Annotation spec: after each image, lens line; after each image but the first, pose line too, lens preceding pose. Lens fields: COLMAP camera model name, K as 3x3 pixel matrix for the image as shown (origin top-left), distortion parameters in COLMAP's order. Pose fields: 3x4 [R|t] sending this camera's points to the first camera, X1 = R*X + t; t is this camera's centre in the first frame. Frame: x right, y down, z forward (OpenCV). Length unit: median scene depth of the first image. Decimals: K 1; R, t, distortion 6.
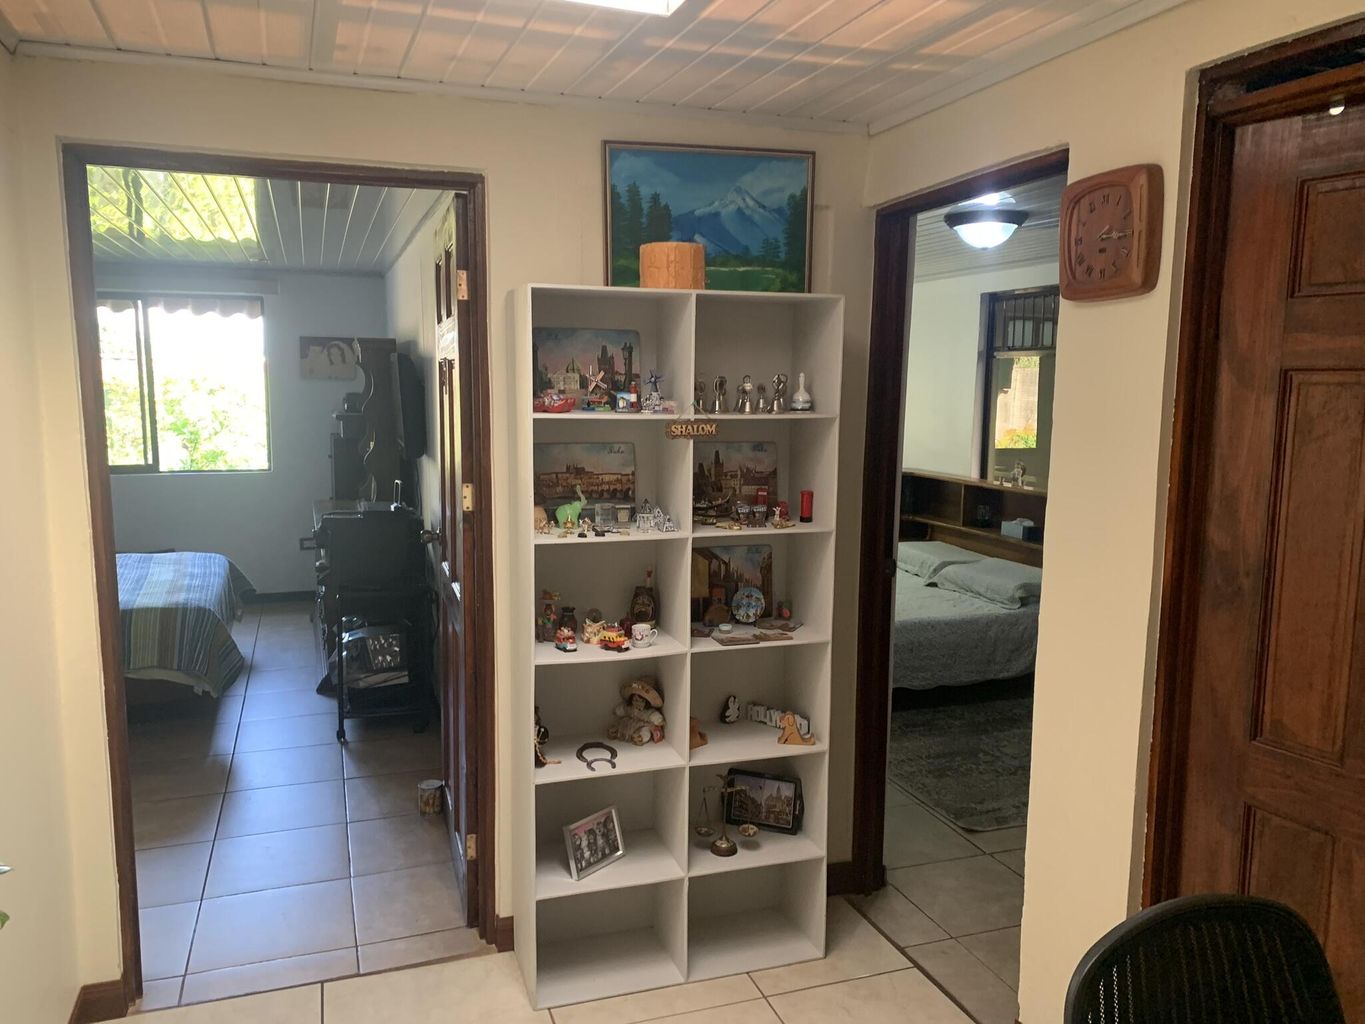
lens RADIAL K [[1031.6, 0, 650.0], [0, 1031.6, 513.5], [0, 0, 1]] dist [0.031643, 0.003290]
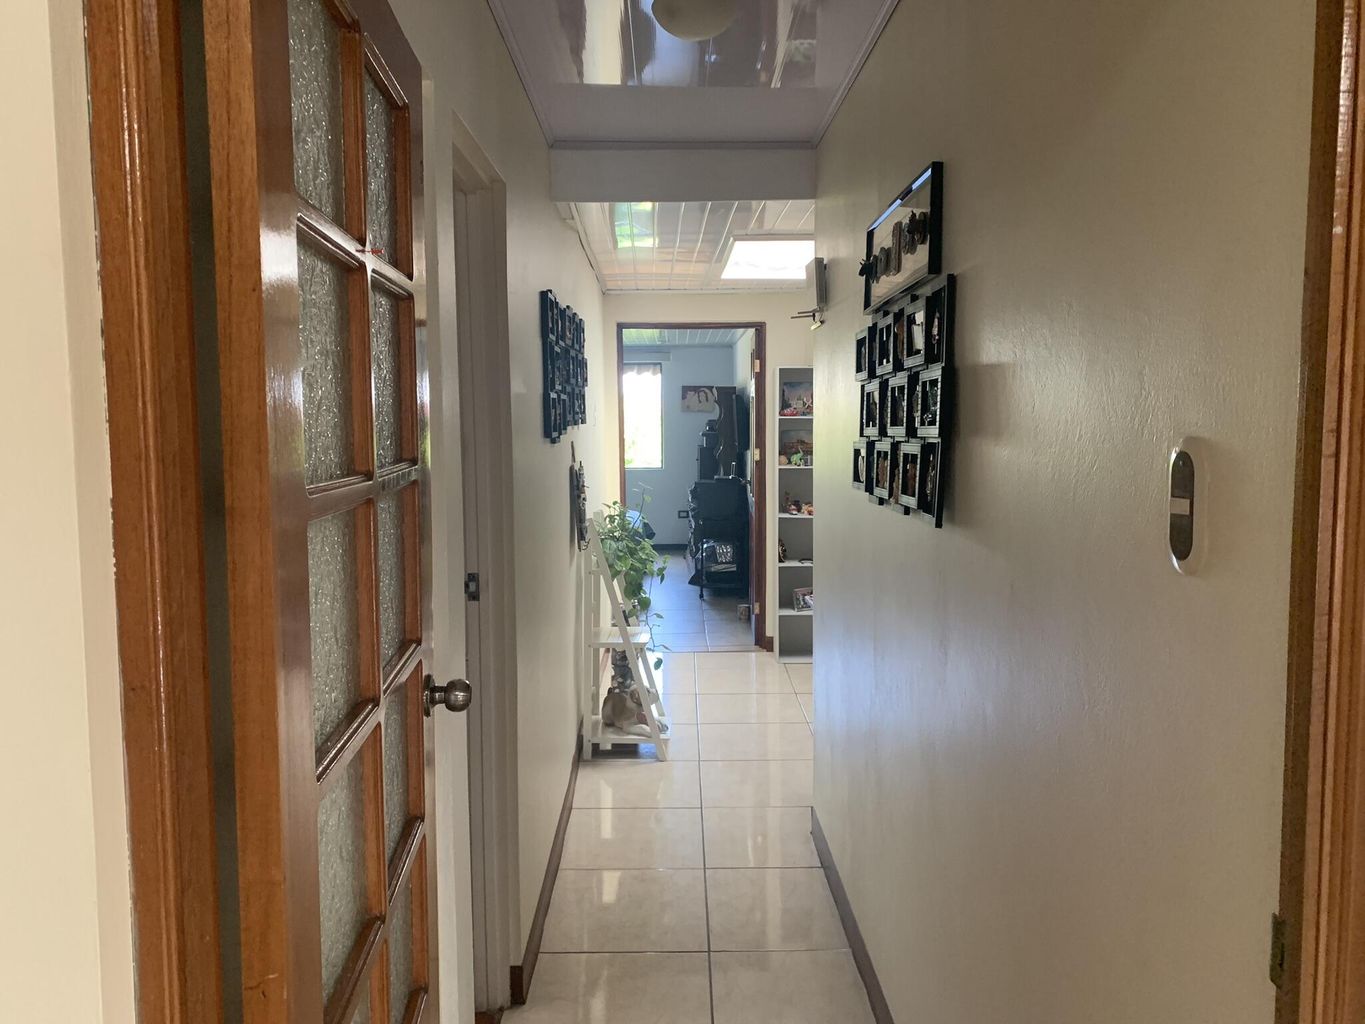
lens RADIAL K [[1052.5, 0, 663.1], [0, 1052.5, 510.4], [0, 0, 1]] dist [0.008711, -0.004596]
pose [[0.948227, 0.013922, -0.317288, 0.191712], [-0.027678, 0.998860, -0.038889, 0.105535], [0.316385, 0.045657, 0.947531, -0.671256]]
